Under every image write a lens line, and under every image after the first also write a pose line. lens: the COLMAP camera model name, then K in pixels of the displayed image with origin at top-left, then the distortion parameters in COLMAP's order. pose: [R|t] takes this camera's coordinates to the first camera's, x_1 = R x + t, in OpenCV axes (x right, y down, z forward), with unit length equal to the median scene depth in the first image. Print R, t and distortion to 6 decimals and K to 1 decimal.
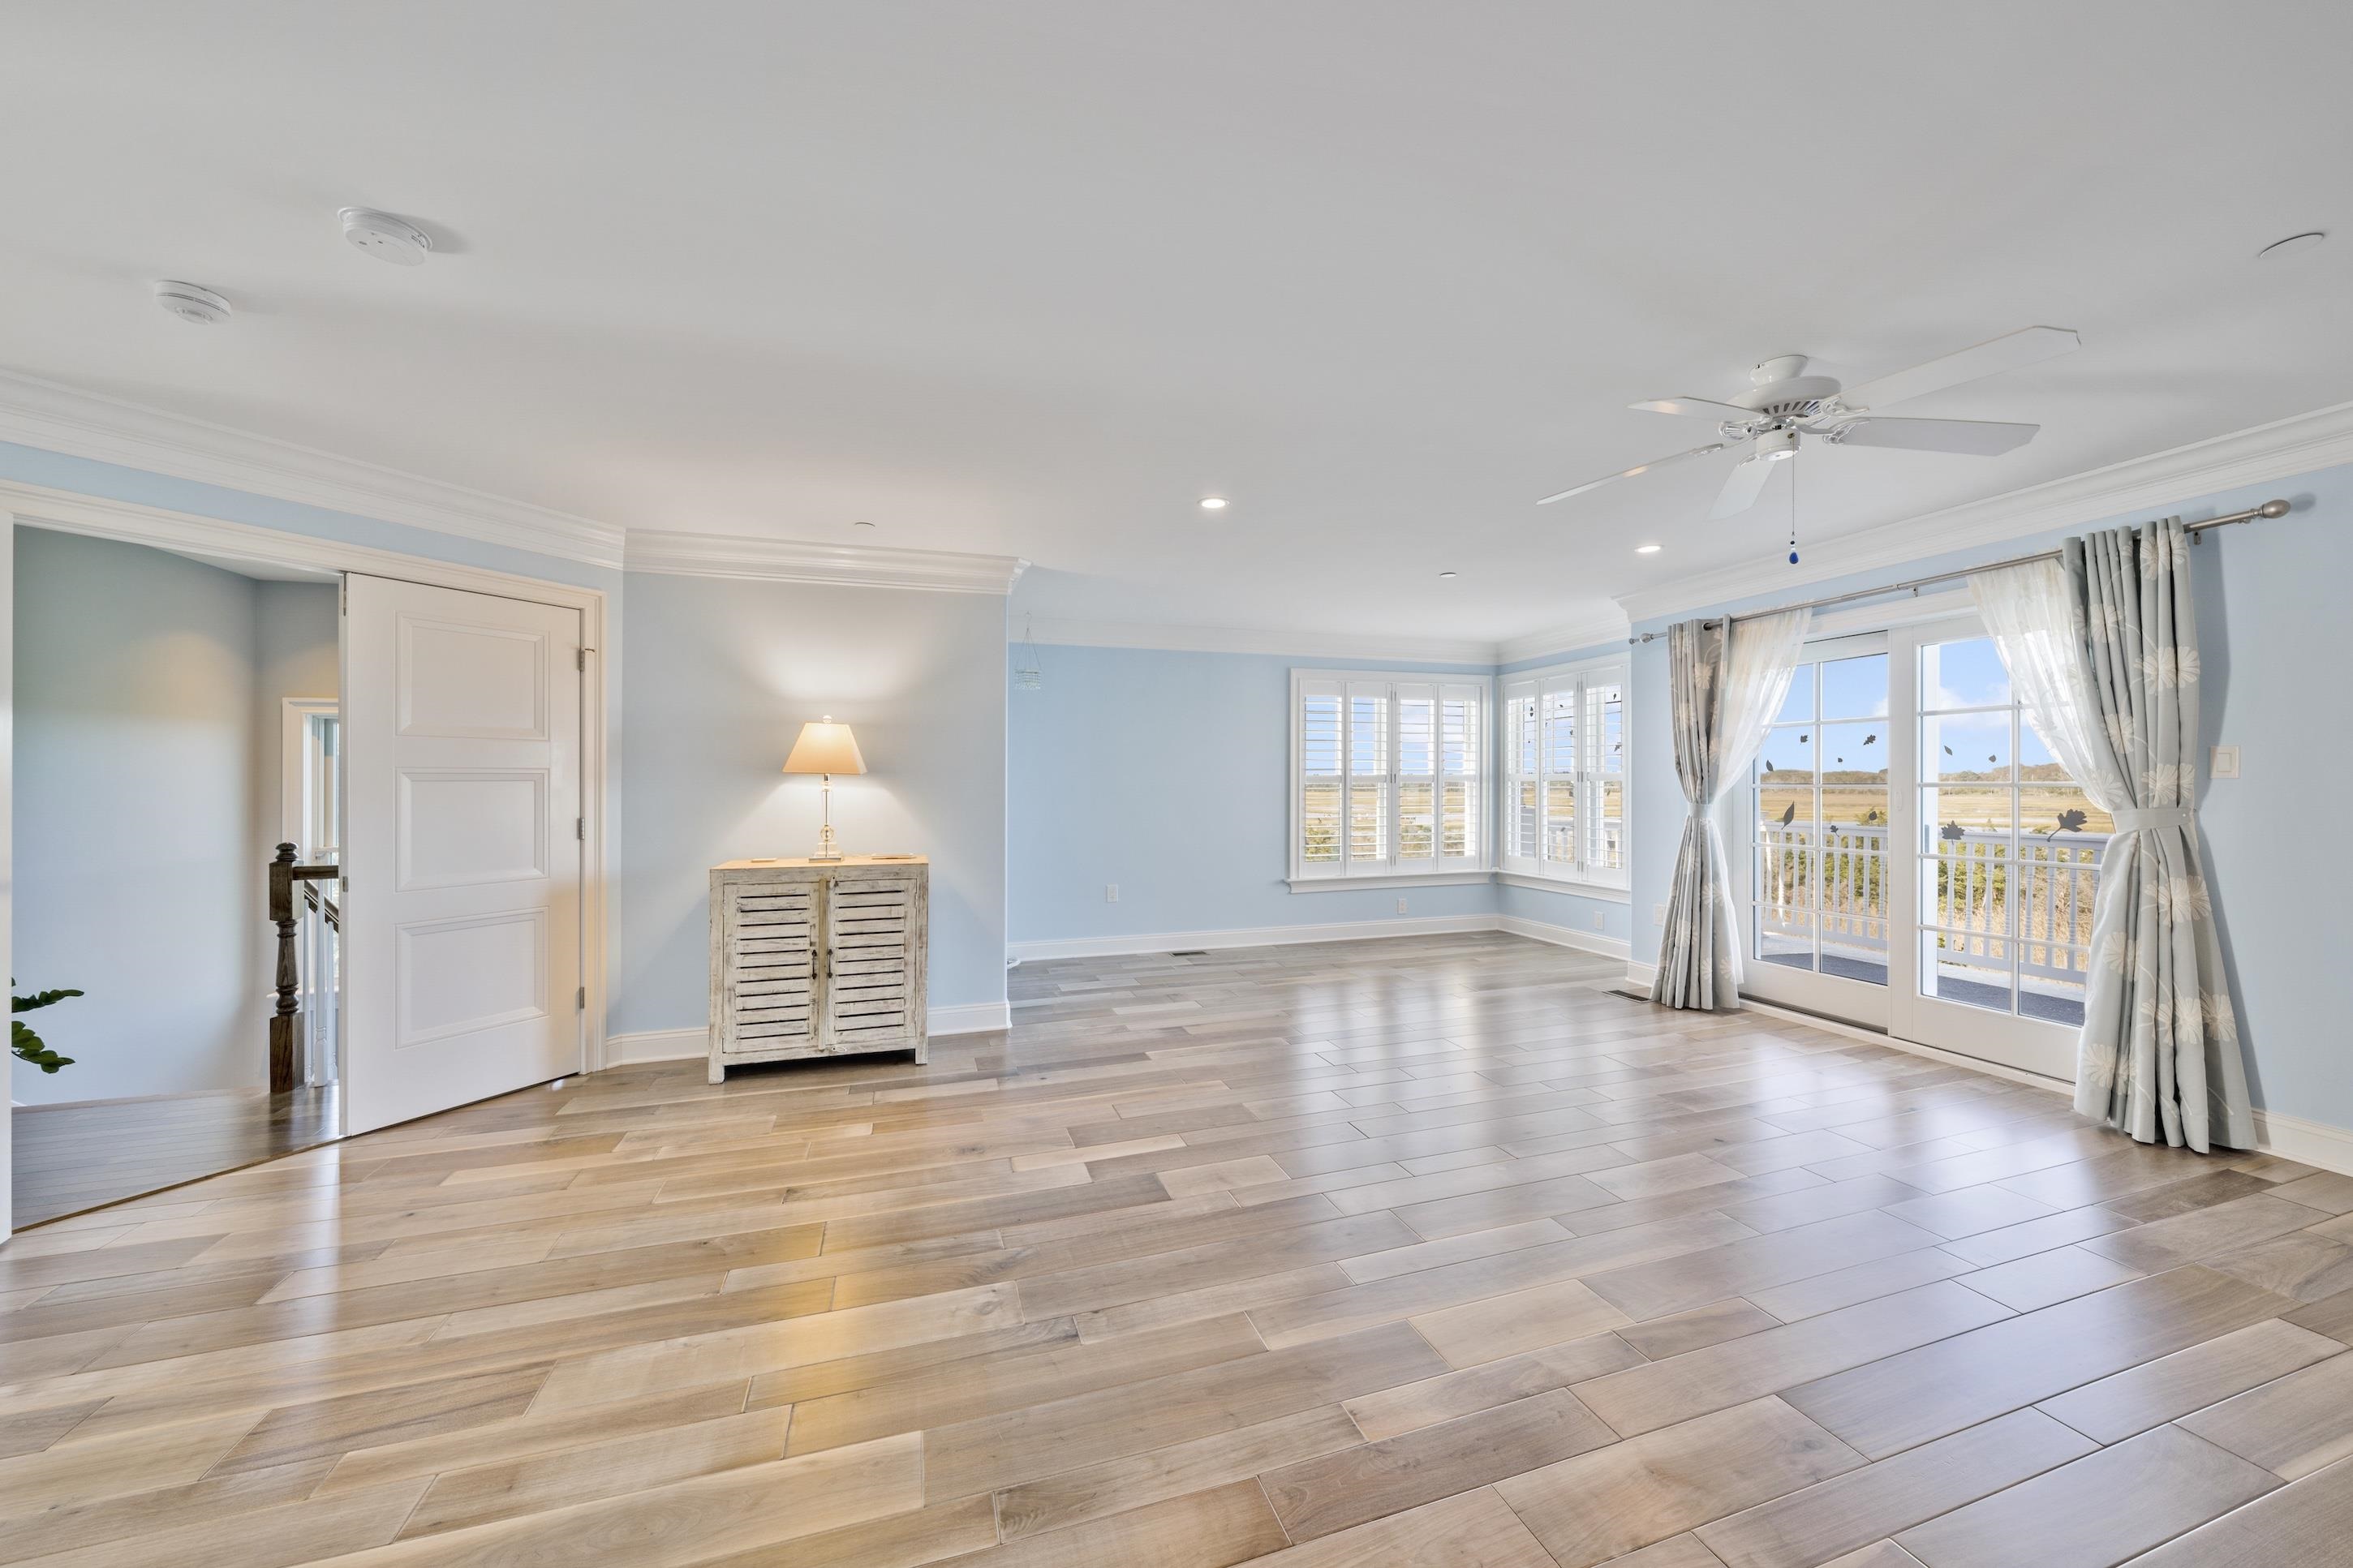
lens RADIAL K [[840.6, 0, 1169.1], [0, 840.6, 785.7], [0, 0, 1]] dist [0.000373, -0.000115]
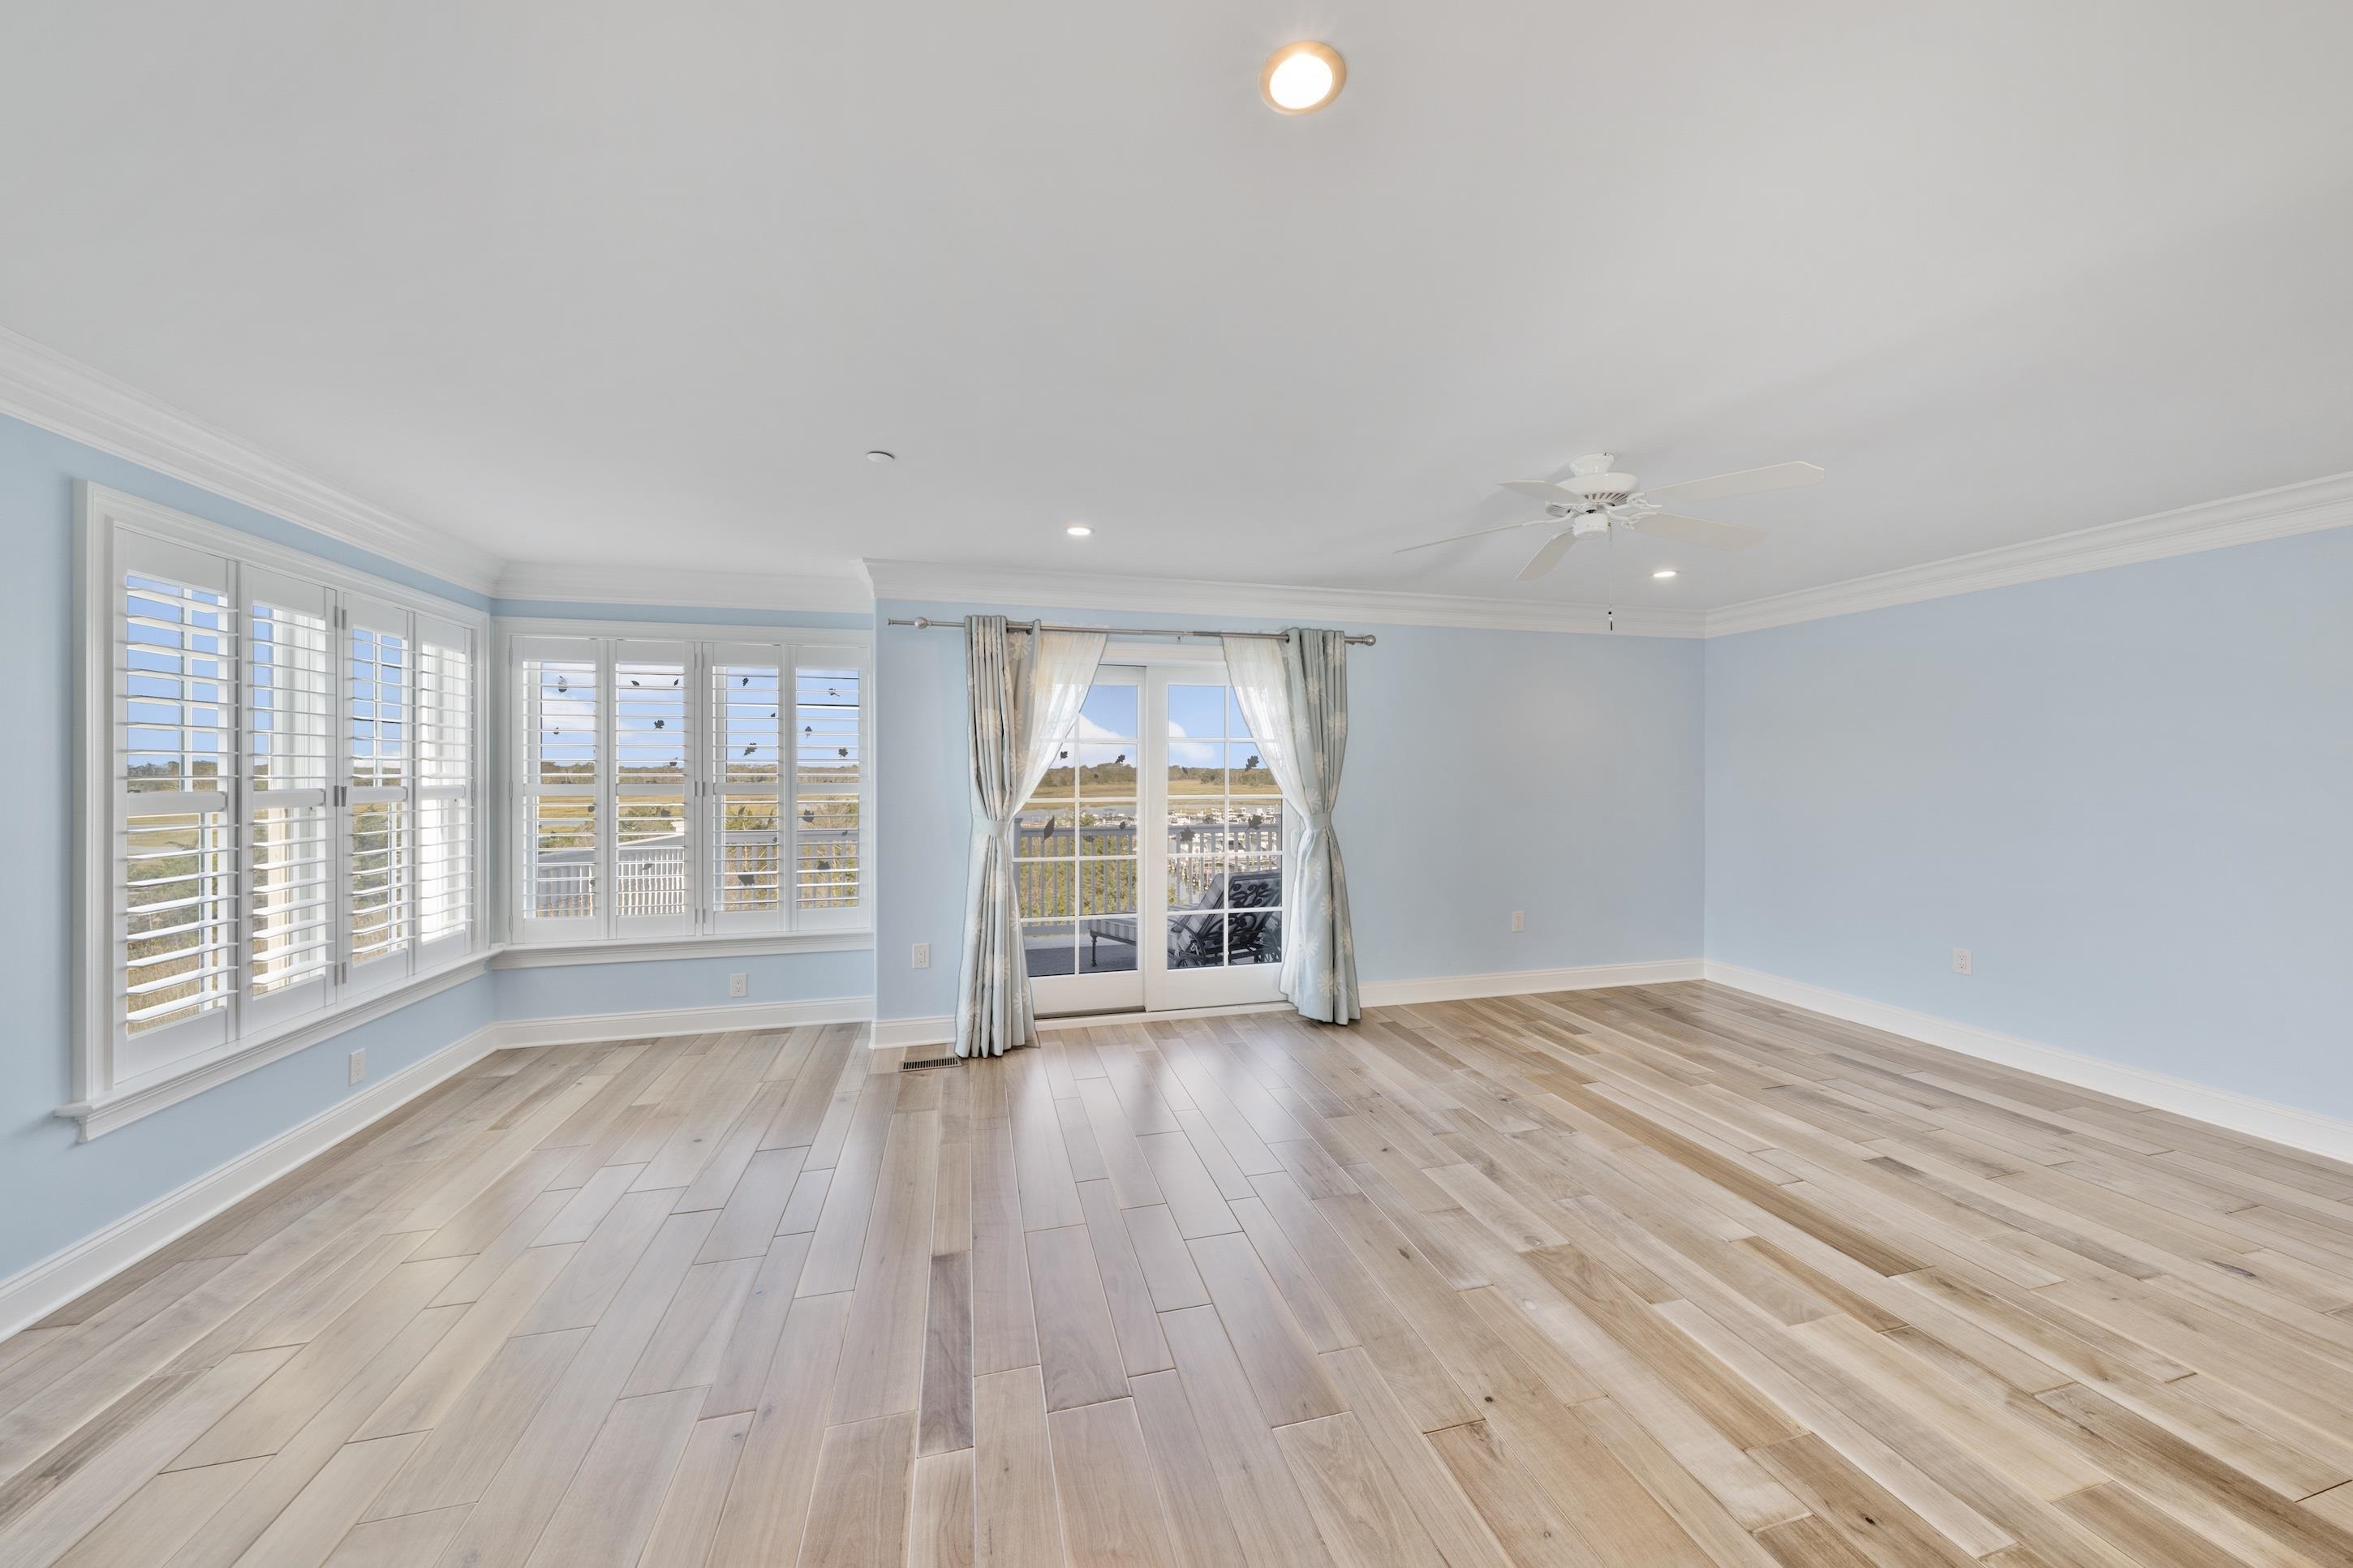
lens RADIAL K [[808.6, 0, 1178.7], [0, 808.6, 773.5], [0, 0, 1]] dist [-0.000162, 0.000043]
pose [[0.045517, 0.004075, 0.998955, -0.267251], [0.004709, 0.999980, -0.004294, -0.029948], [-0.998952, 0.004899, 0.045497, 0.904530]]
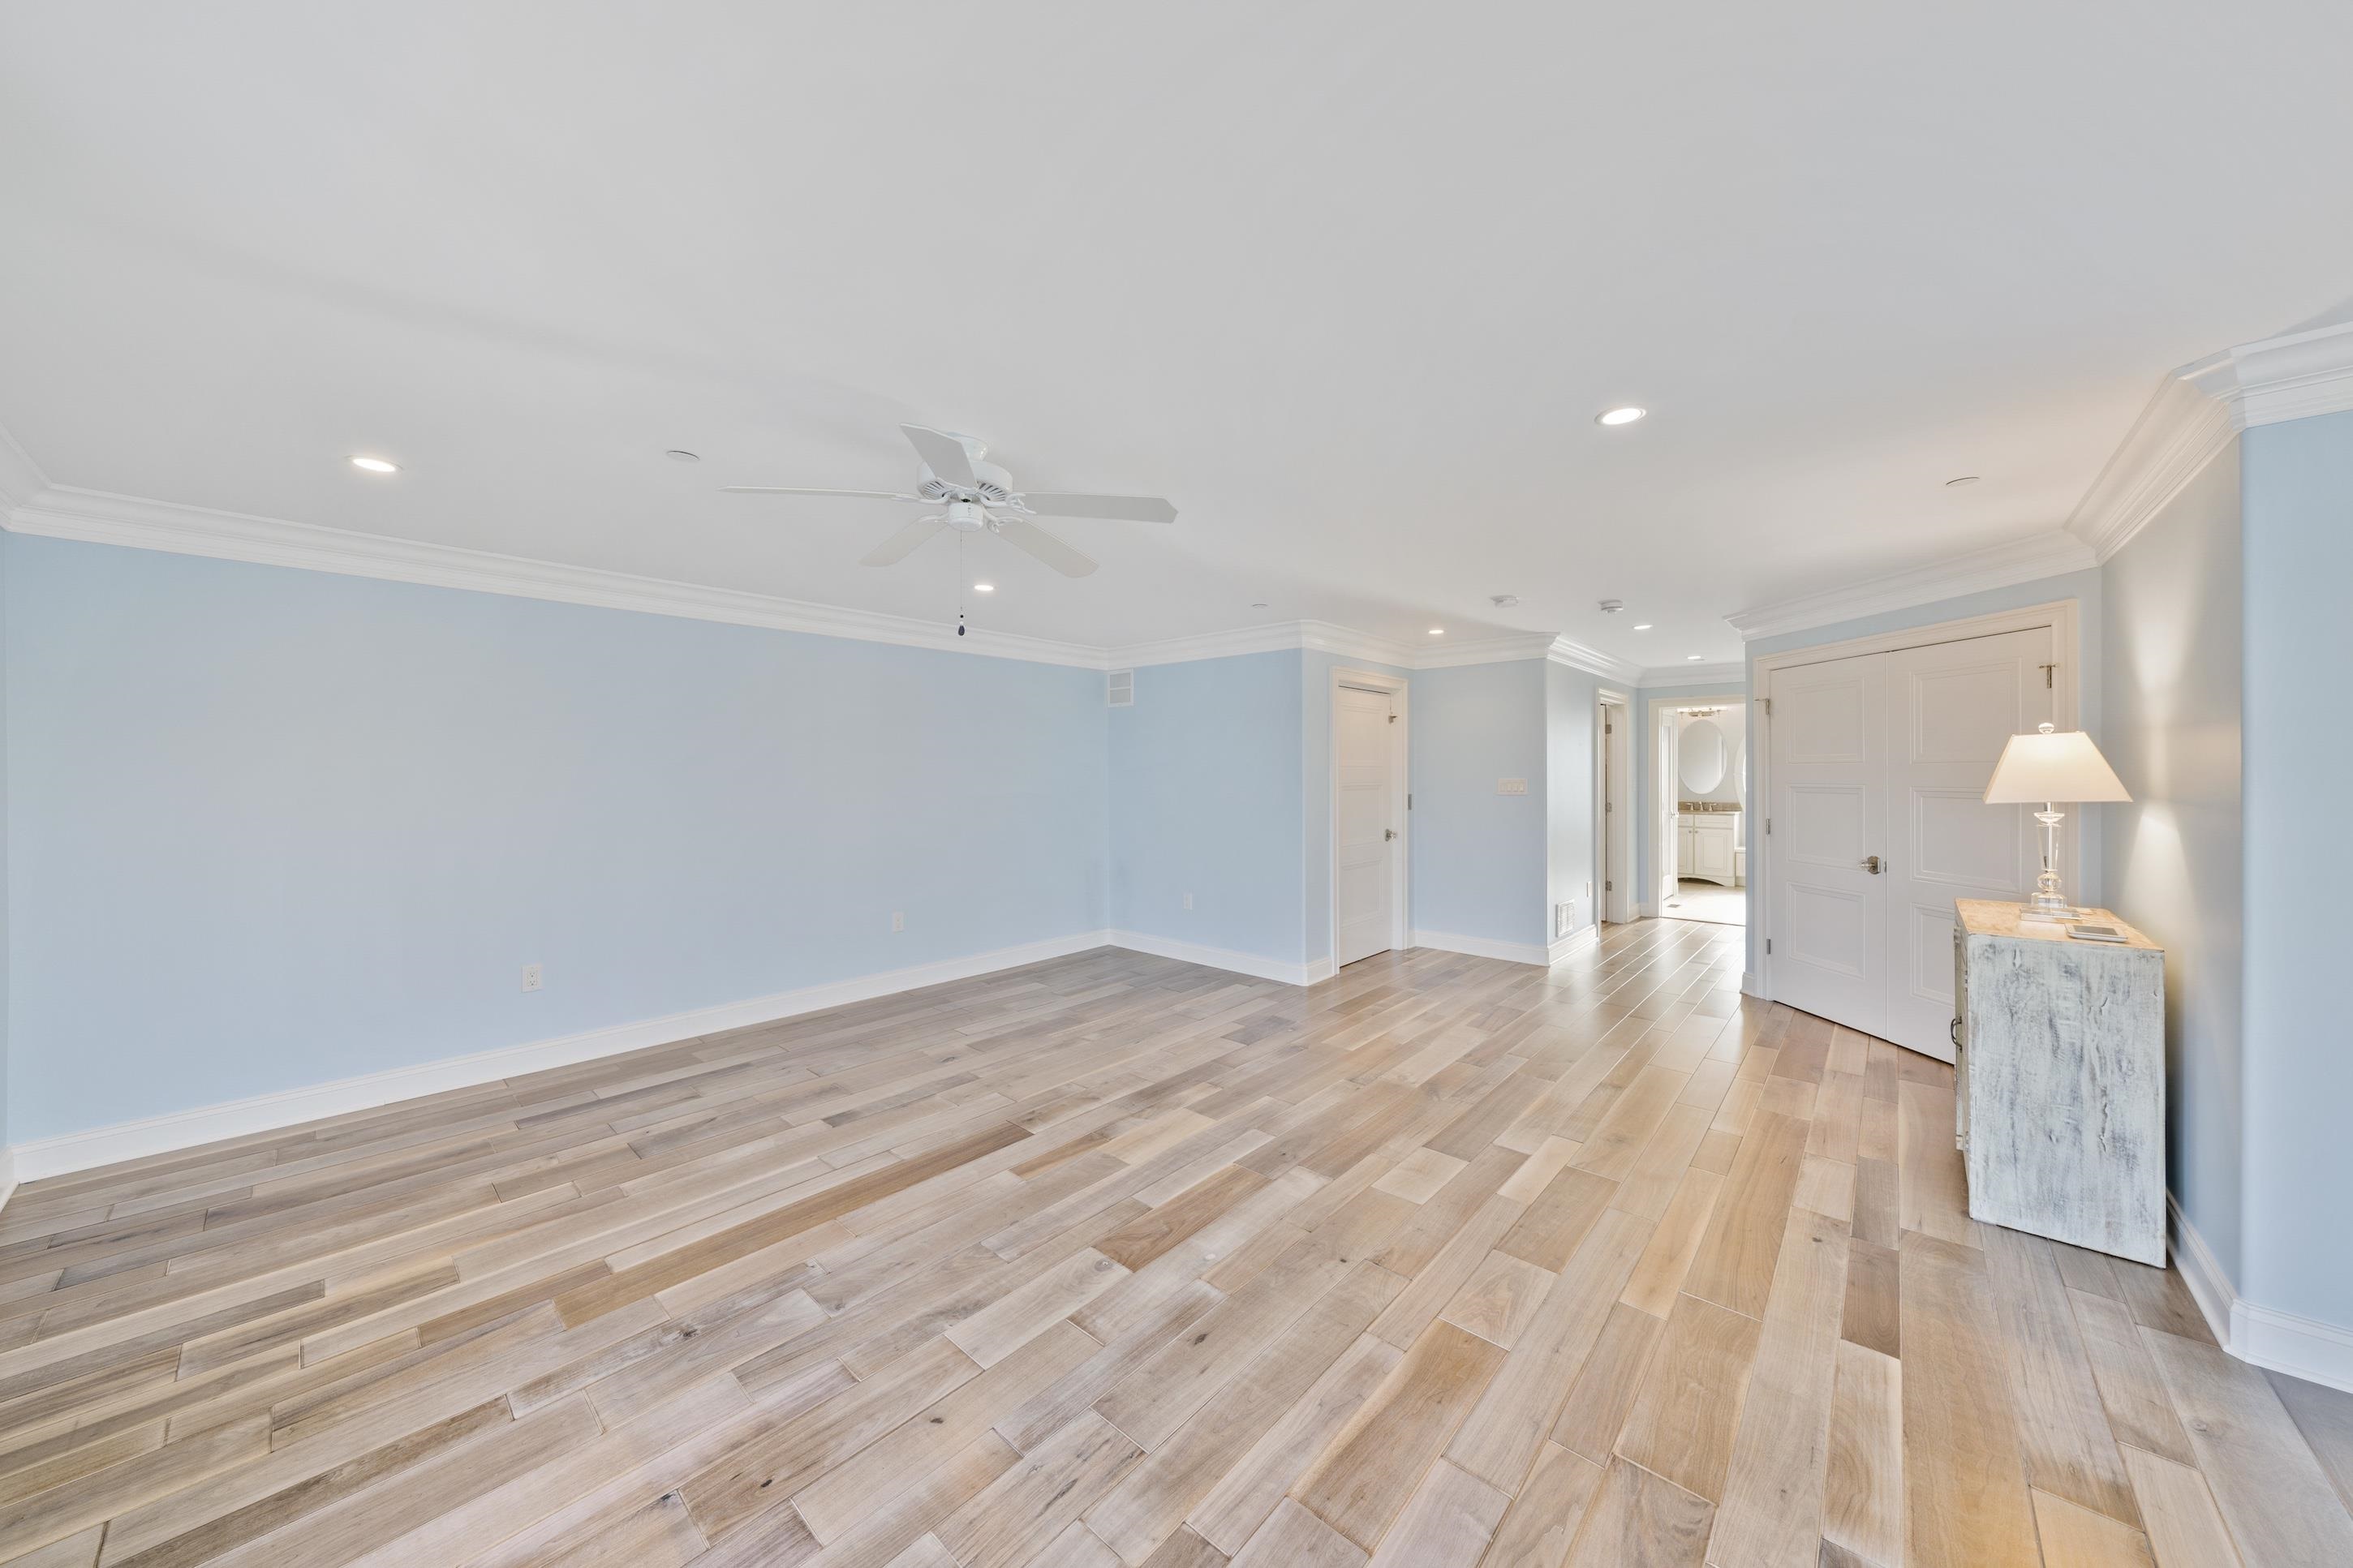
lens RADIAL K [[804.0, 0, 1175.4], [0, 804.0, 764.5], [0, 0, 1]] dist [-0.001646, -0.000303]
pose [[-0.859712, 0.002852, -0.510771, 0.603591], [0.003941, 0.999992, -0.001051, -0.048045], [0.510764, -0.002917, -0.859716, 1.202331]]
